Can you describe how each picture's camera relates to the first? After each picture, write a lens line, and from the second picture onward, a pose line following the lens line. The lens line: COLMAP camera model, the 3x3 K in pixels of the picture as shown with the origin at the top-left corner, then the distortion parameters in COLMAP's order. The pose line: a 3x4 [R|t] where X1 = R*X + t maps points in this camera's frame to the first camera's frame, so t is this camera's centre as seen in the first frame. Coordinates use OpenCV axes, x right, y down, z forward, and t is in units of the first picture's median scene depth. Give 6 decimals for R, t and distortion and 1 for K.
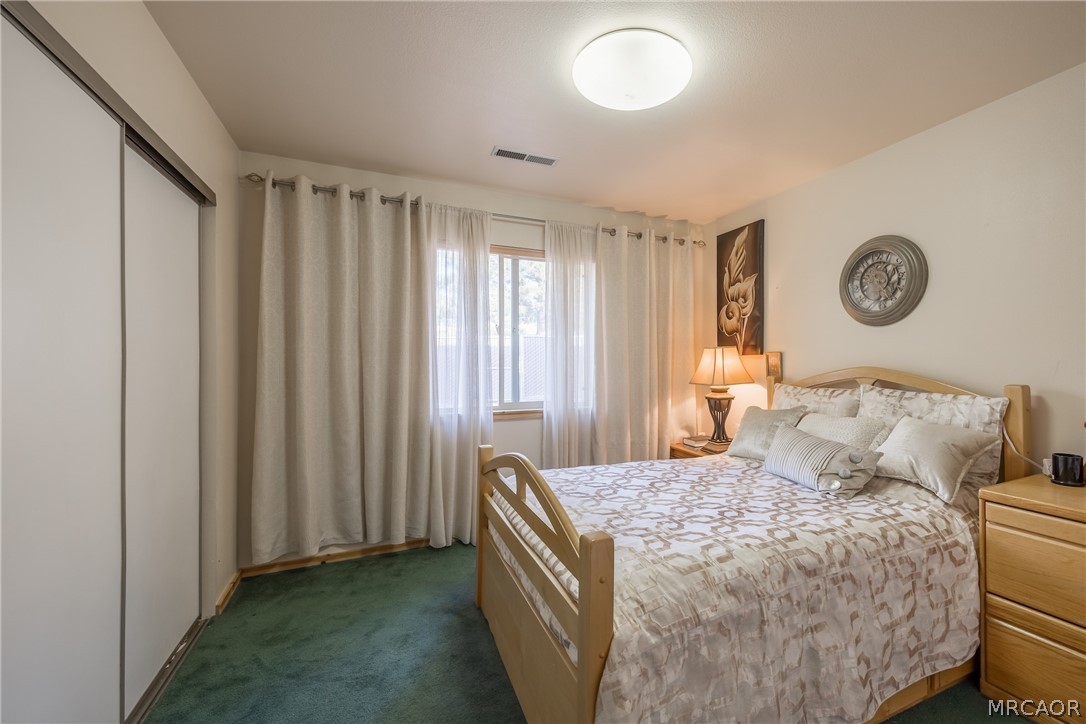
lens RADIAL K [[438.3, 0, 527.0], [0, 438.3, 357.5], [0, 0, 1]] dist [-0.000616, -0.000119]
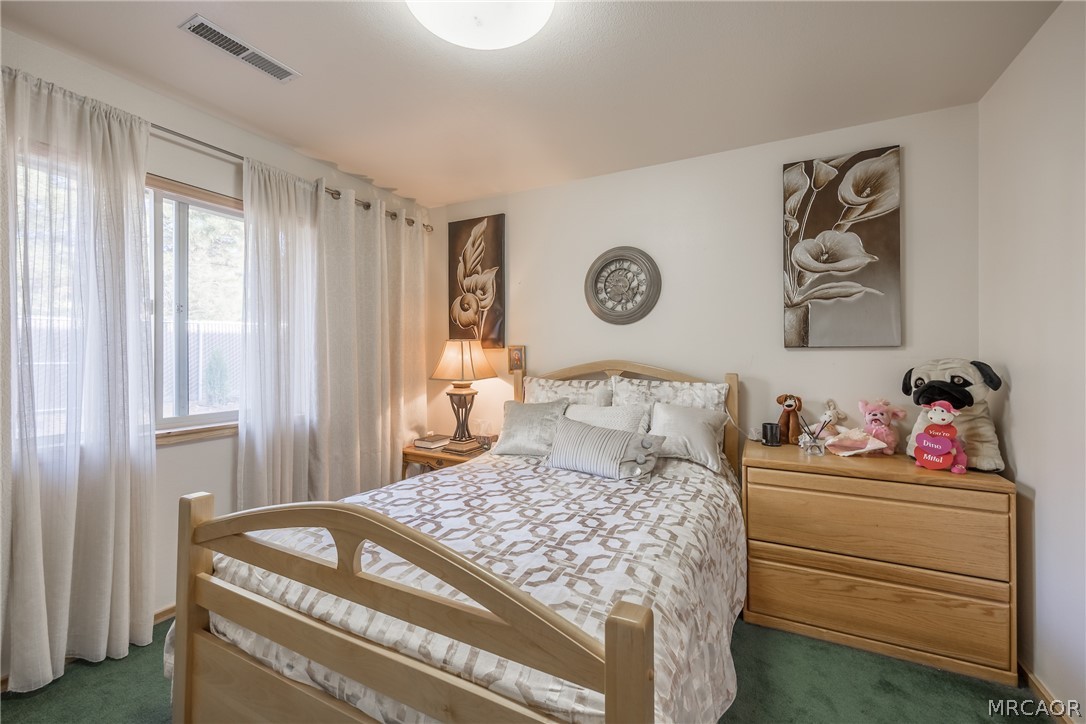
lens RADIAL K [[466.3, 0, 506.6], [0, 466.3, 350.5], [0, 0, 1]] dist [0.000488, 0.000036]
pose [[0.763672, 0.004011, 0.645592, -0.224257], [-0.004742, 0.999989, -0.000604, -0.001640], [-0.645587, -0.002600, 0.763682, 0.274375]]
